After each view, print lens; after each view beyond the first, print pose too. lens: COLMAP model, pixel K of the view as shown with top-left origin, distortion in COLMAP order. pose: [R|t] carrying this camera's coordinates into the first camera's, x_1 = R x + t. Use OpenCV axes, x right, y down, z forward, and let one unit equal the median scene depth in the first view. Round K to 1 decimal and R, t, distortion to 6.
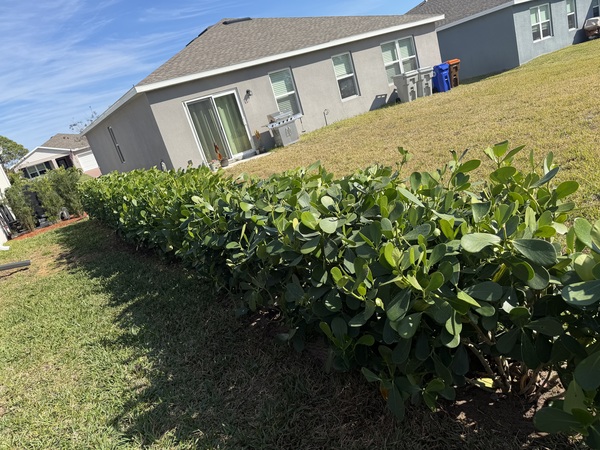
lens RADIAL K [[427.1, 0, 294.7], [0, 427.1, 229.6], [0, 0, 1]] dist [0.024468, -0.024263]
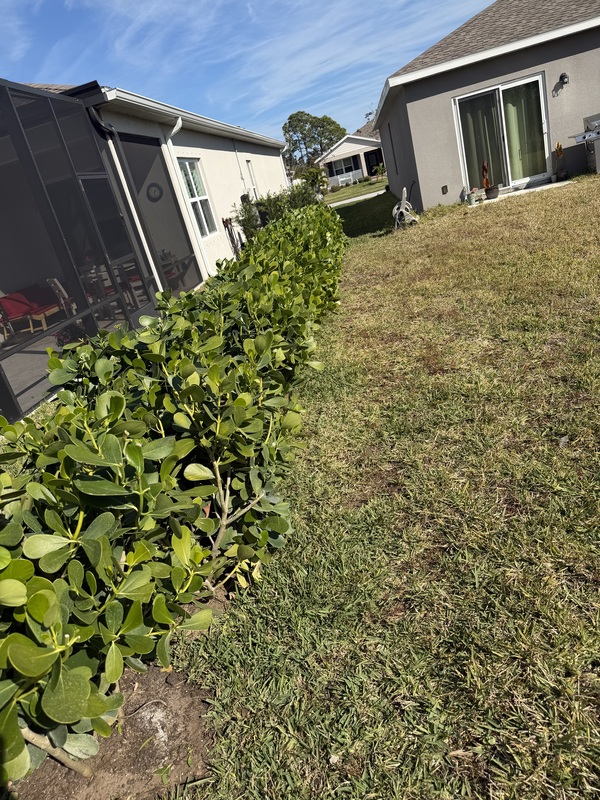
lens RADIAL K [[569.4, 0, 299.4], [0, 569.4, 398.1], [0, 0, 1]] dist [0.024468, -0.024263]
pose [[0.797940, 0.282825, -0.532261, 0.168500], [-0.145993, 0.947469, 0.284586, -0.056517], [0.584788, -0.149376, 0.797314, 0.022550]]
